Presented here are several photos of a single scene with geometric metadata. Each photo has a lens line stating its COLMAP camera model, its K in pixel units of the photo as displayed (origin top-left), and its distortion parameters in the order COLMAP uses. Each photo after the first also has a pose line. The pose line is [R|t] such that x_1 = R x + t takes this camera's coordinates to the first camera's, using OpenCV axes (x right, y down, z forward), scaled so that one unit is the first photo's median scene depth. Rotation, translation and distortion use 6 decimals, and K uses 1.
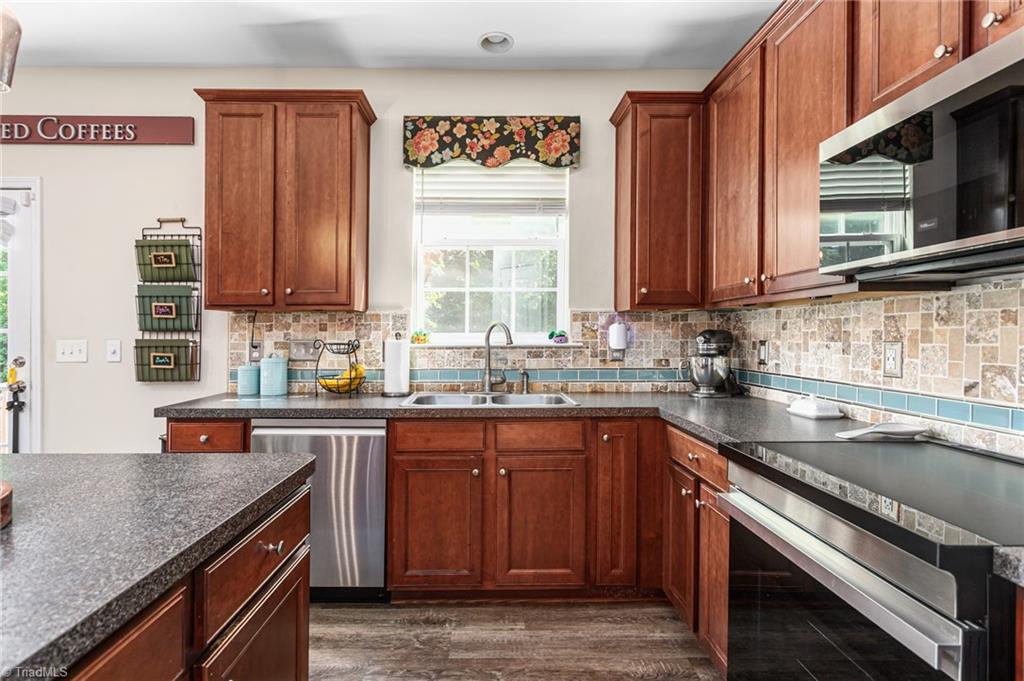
lens RADIAL K [[499.3, 0, 509.0], [0, 499.3, 337.2], [0, 0, 1]] dist [-0.000892, -0.000087]
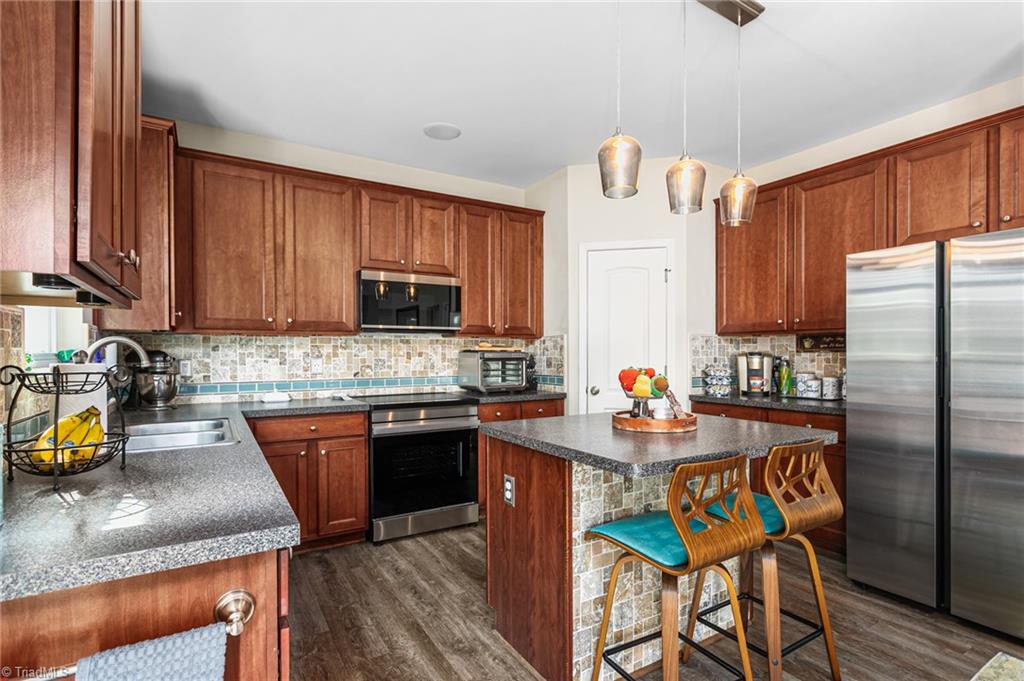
lens RADIAL K [[499.3, 0, 513.3], [0, 499.3, 348.2], [0, 0, 1]] dist [-0.000892, -0.000087]
pose [[-0.510394, 0.004565, 0.859929, -1.291708], [0.003536, 0.999989, -0.003210, -0.018195], [-0.859934, 0.001402, -0.510404, 1.183122]]
